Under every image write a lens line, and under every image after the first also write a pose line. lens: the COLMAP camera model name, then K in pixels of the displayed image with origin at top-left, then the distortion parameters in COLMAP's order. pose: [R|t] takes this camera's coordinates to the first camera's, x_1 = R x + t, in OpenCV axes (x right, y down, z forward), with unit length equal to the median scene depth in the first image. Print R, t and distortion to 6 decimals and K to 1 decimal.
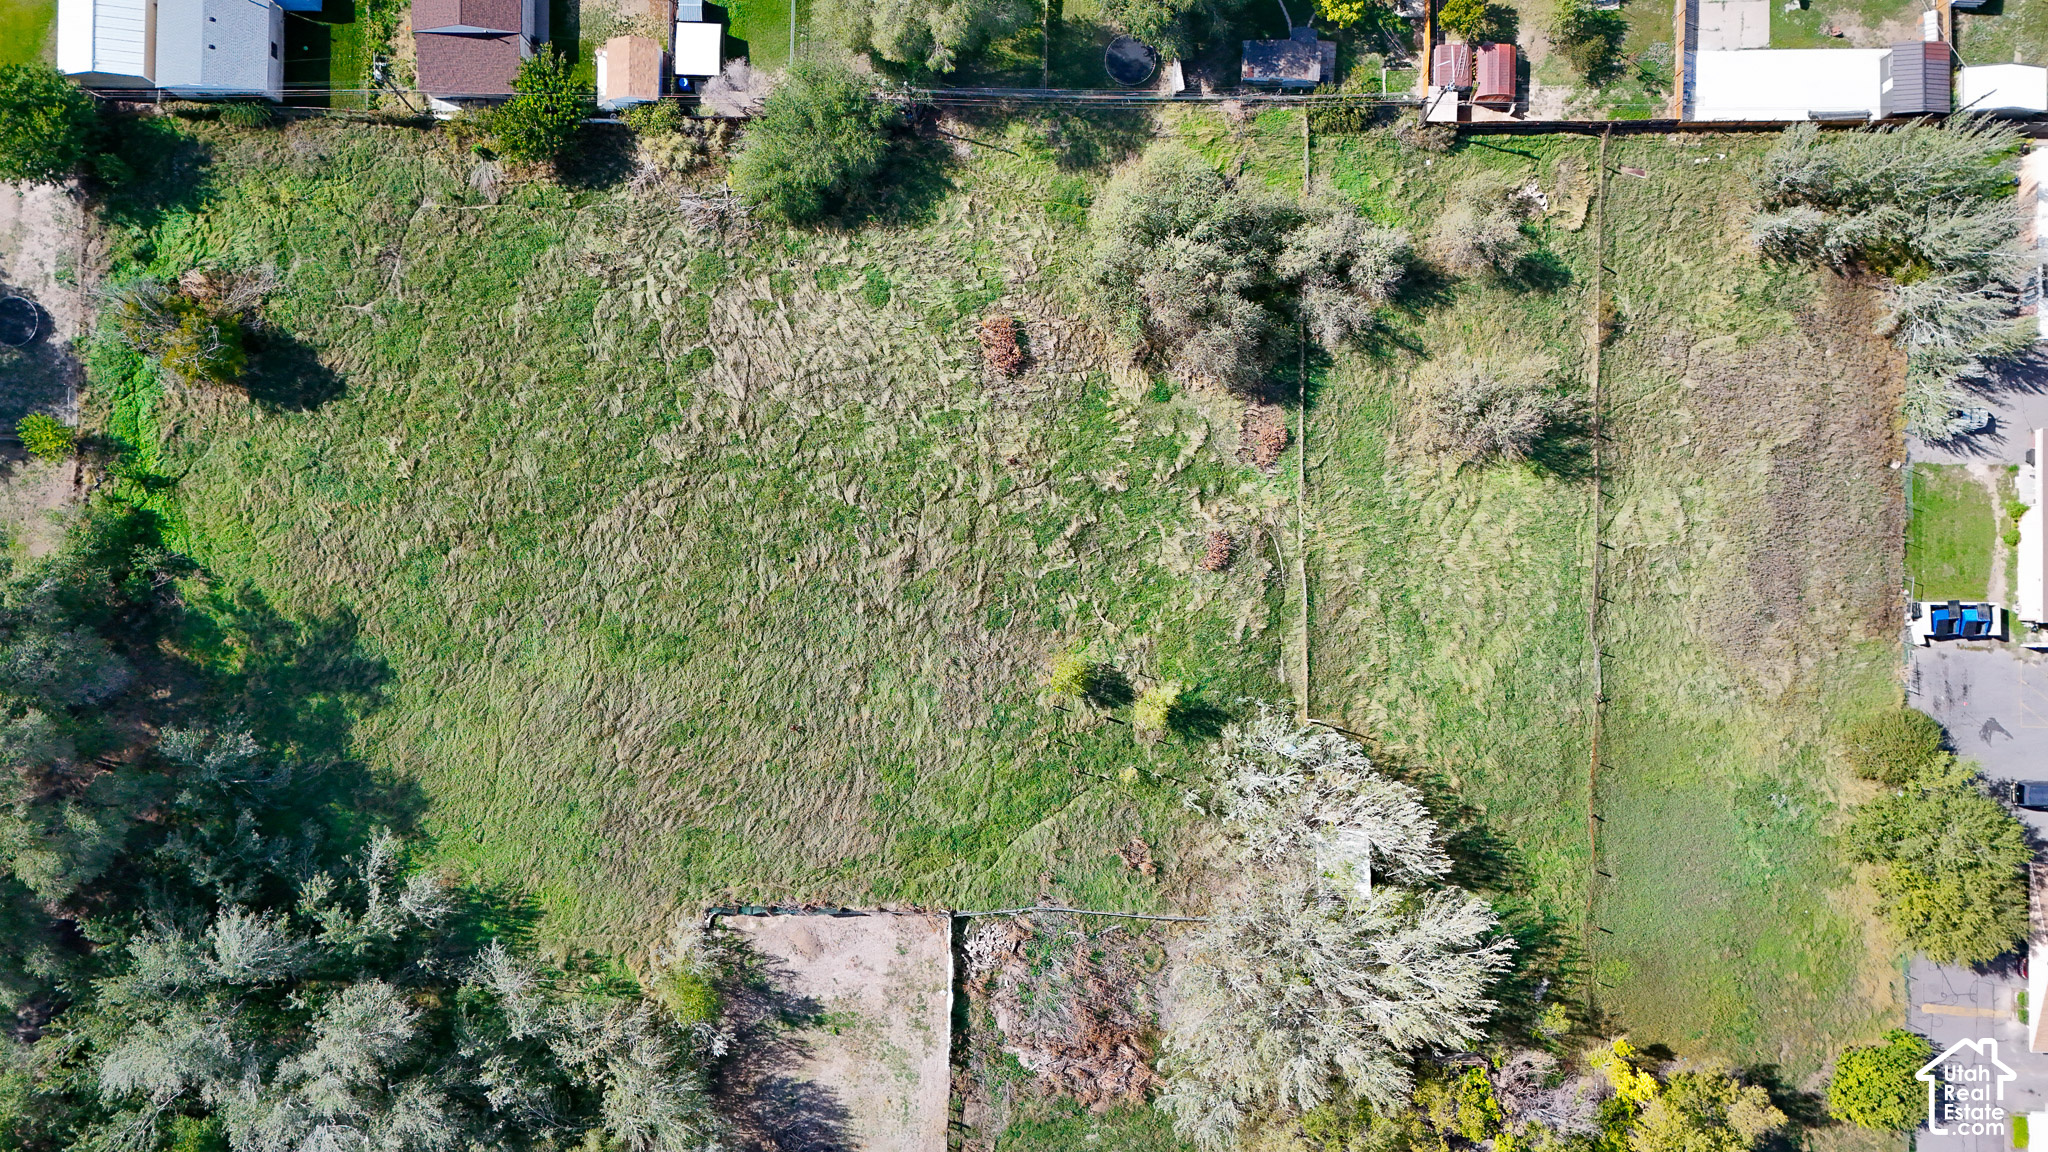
lens RADIAL K [[1526.1, 0, 1018.0], [0, 1526.1, 577.1], [0, 0, 1]] dist [0.076065, -0.079615]
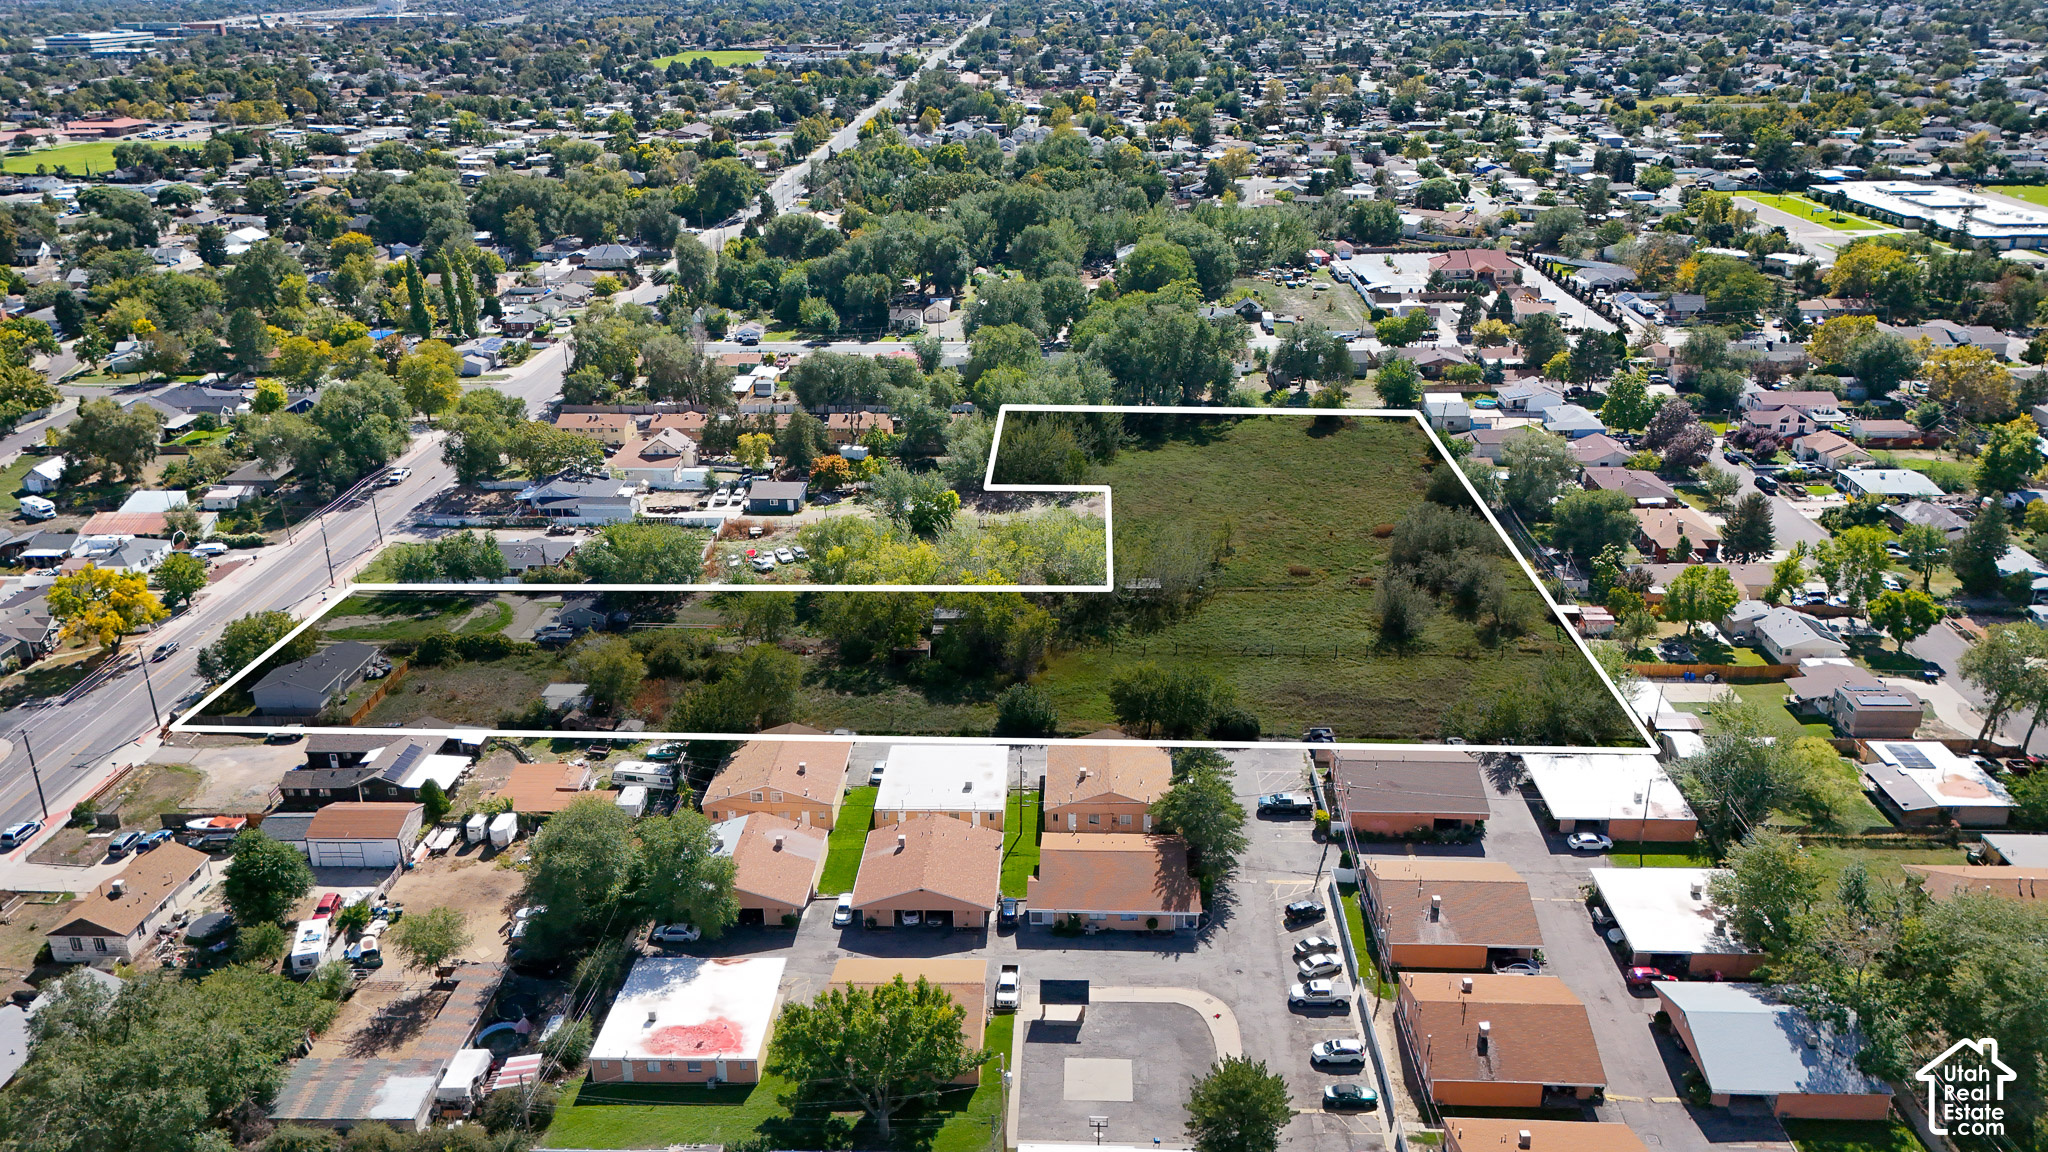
lens RADIAL K [[1526.1, 0, 1005.6], [0, 1526.1, 611.7], [0, 0, 1]] dist [0.076065, -0.079615]
pose [[-0.032470, 0.404947, -0.913763, 1.920018], [-0.999150, 0.010084, 0.039973, 0.279039], [0.025402, 0.914284, 0.404276, 0.254955]]
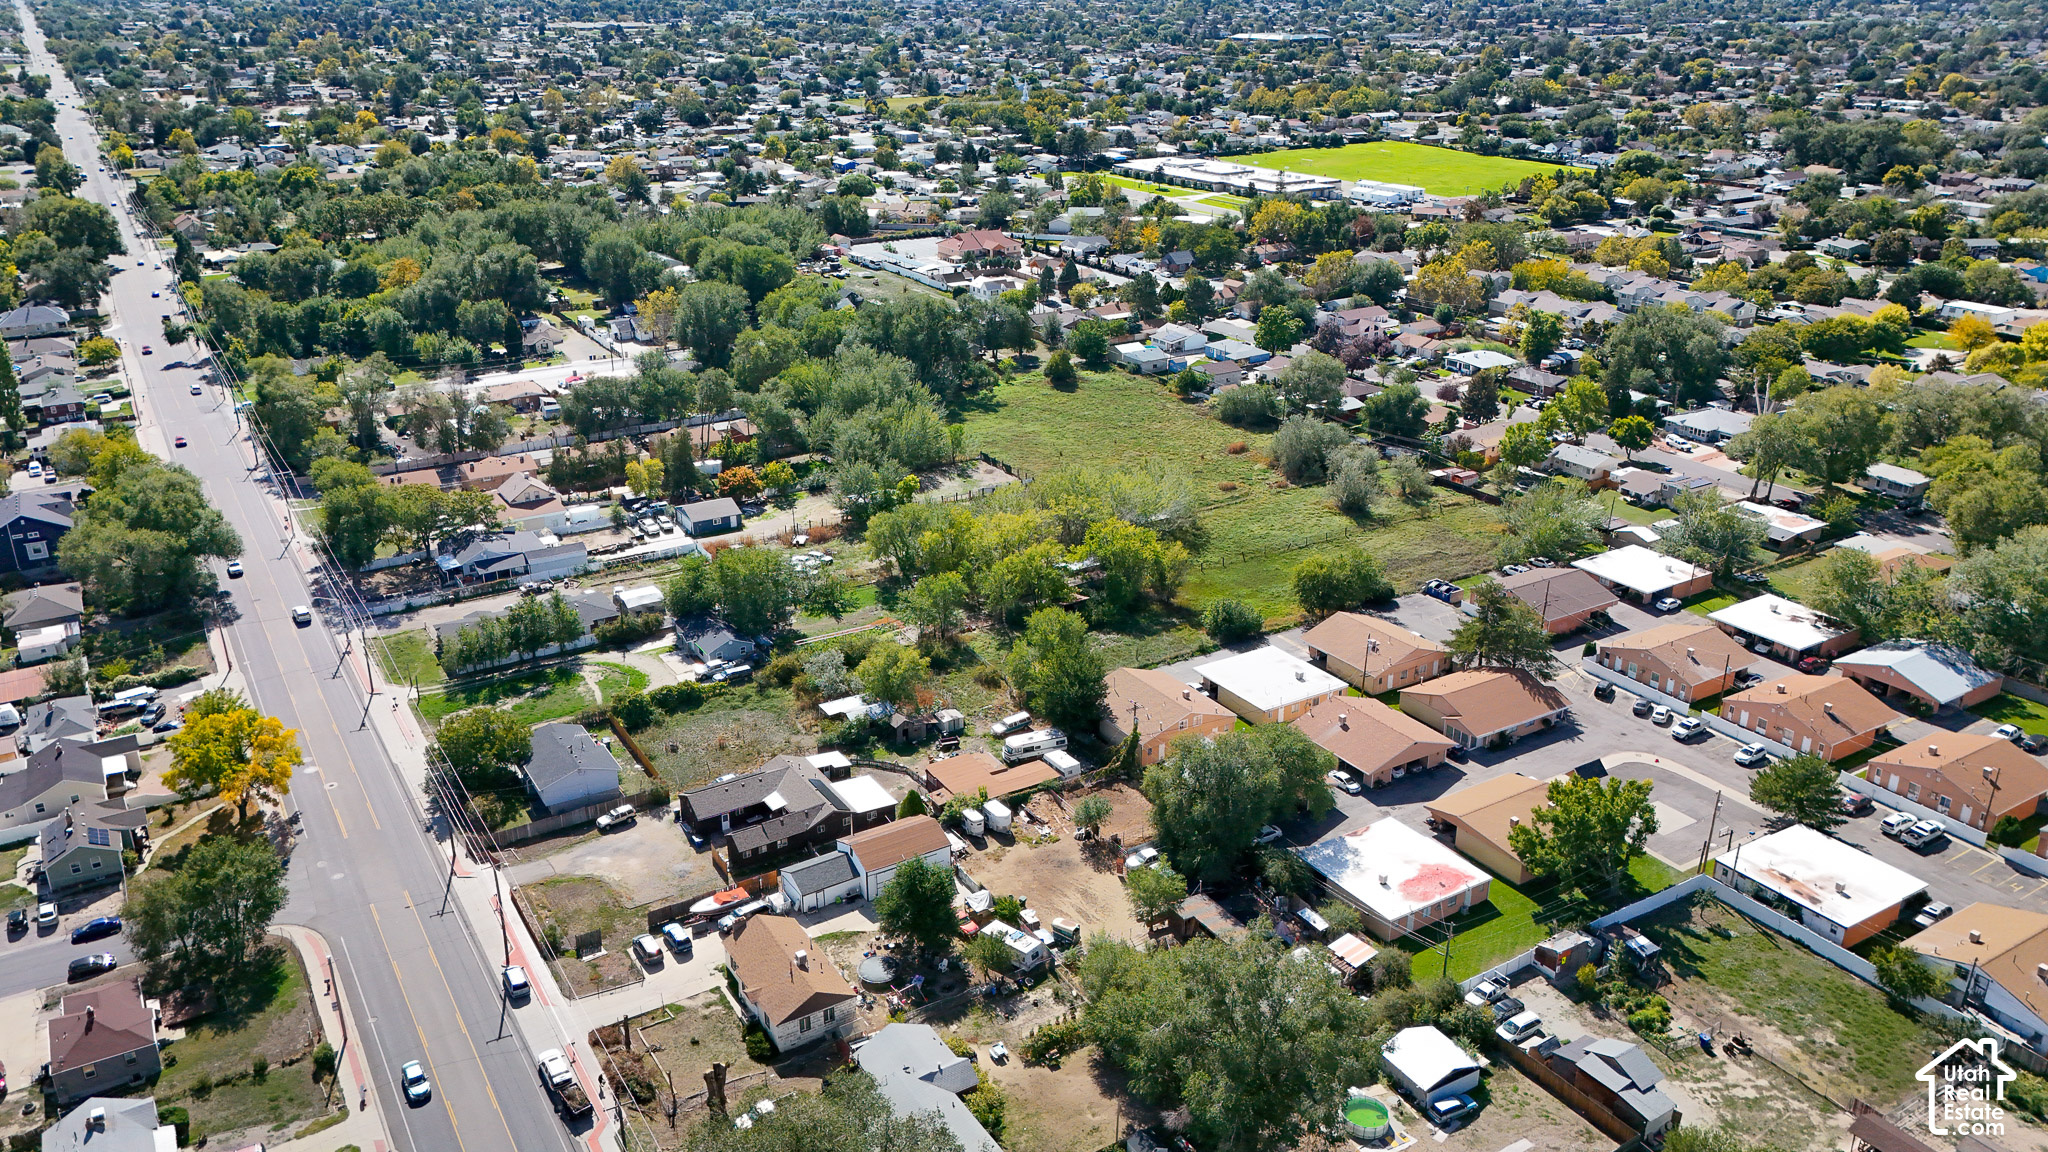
lens RADIAL K [[1526.1, 0, 1016.7], [0, 1526.1, 587.8], [0, 0, 1]] dist [0.076065, -0.079615]
pose [[0.534031, 0.331376, -0.777818, 1.789992], [-0.845452, 0.214360, -0.489143, 1.402060], [0.004643, 0.918825, 0.394637, 0.230255]]
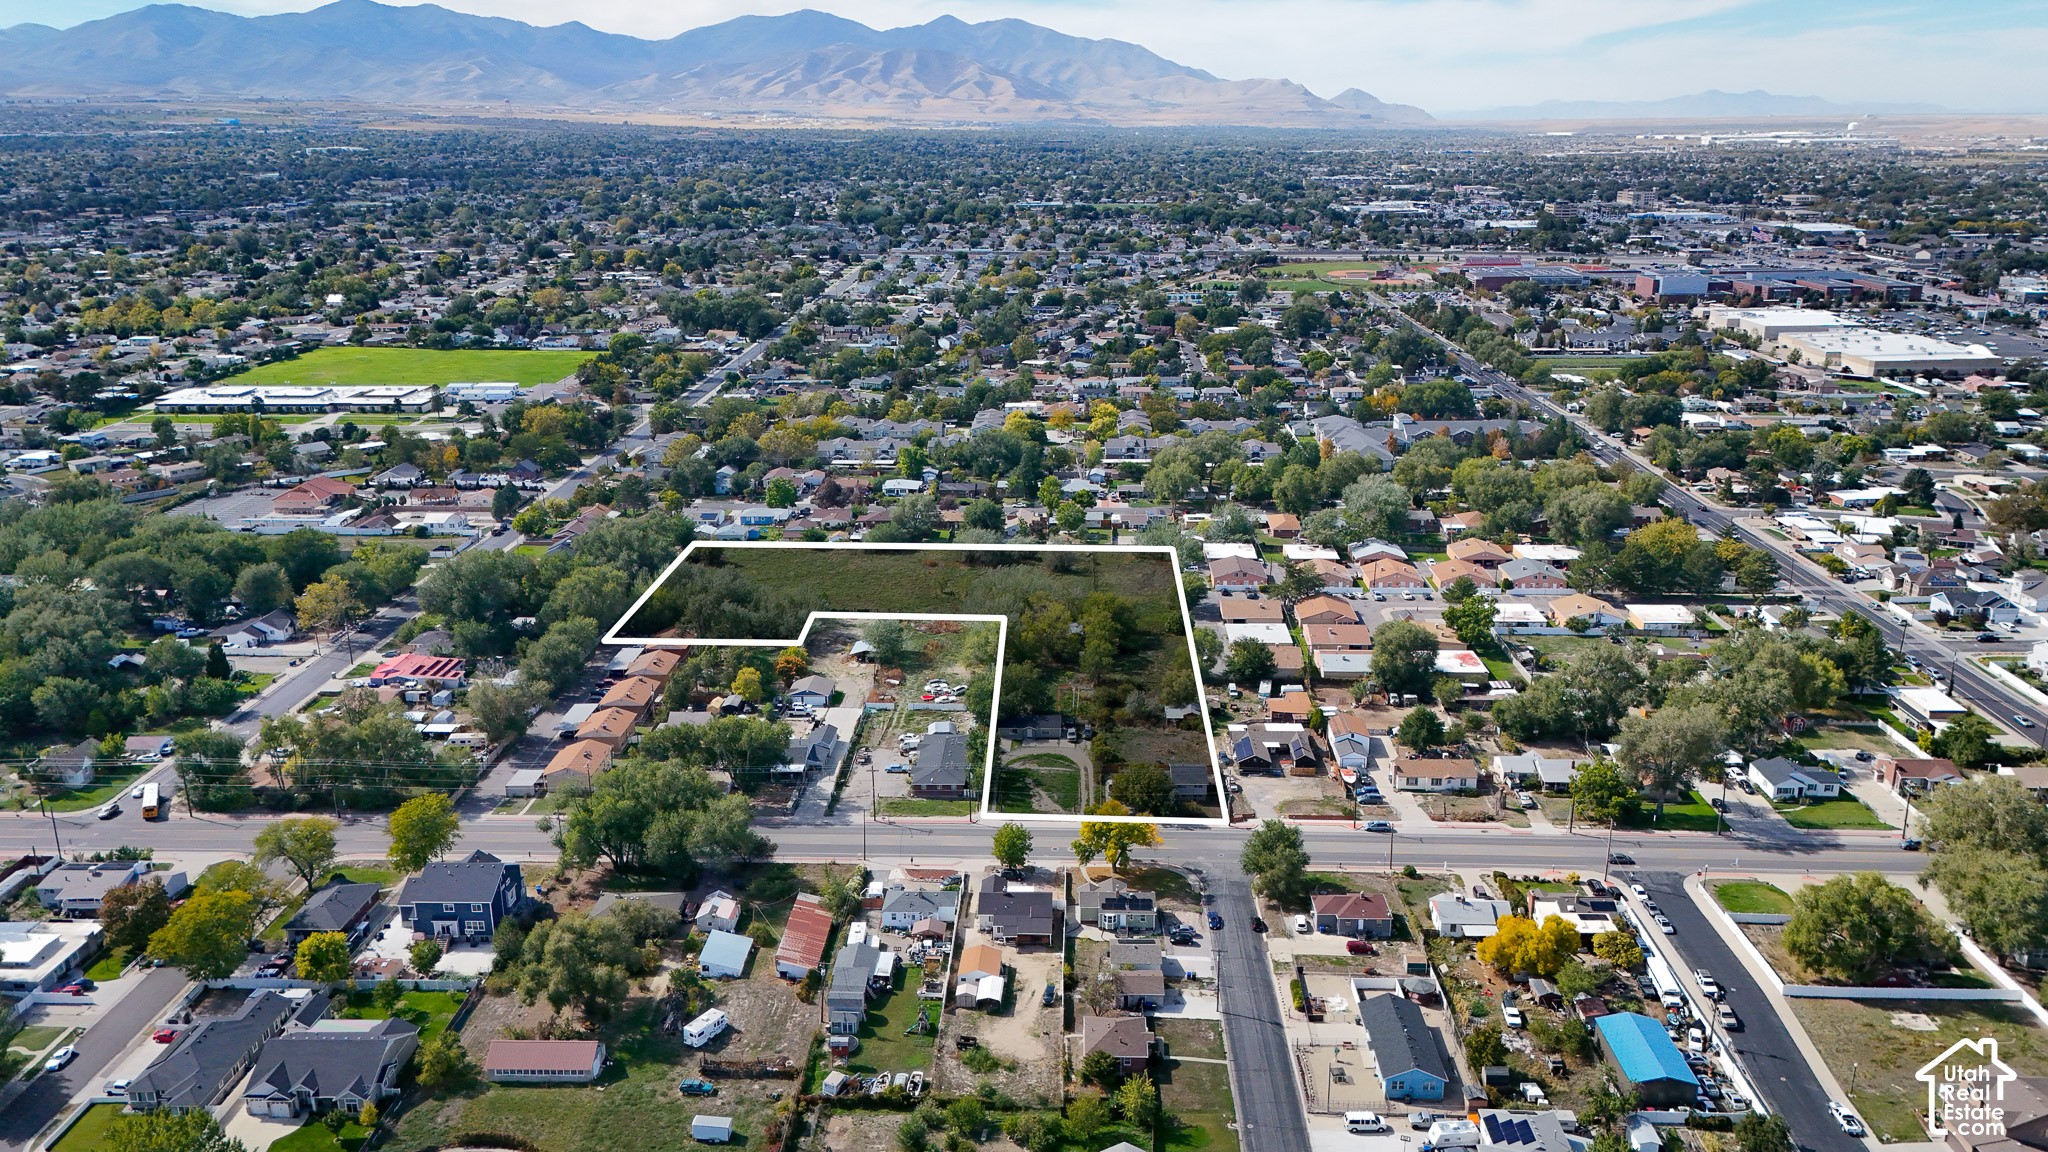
lens RADIAL K [[1526.1, 0, 1026.8], [0, 1526.1, 584.2], [0, 0, 1]] dist [0.076065, -0.079615]
pose [[0.999763, 0.014570, -0.016184, 0.279834], [-0.019865, 0.305760, -0.951901, 3.265694], [-0.008921, 0.951997, 0.305977, -0.053878]]
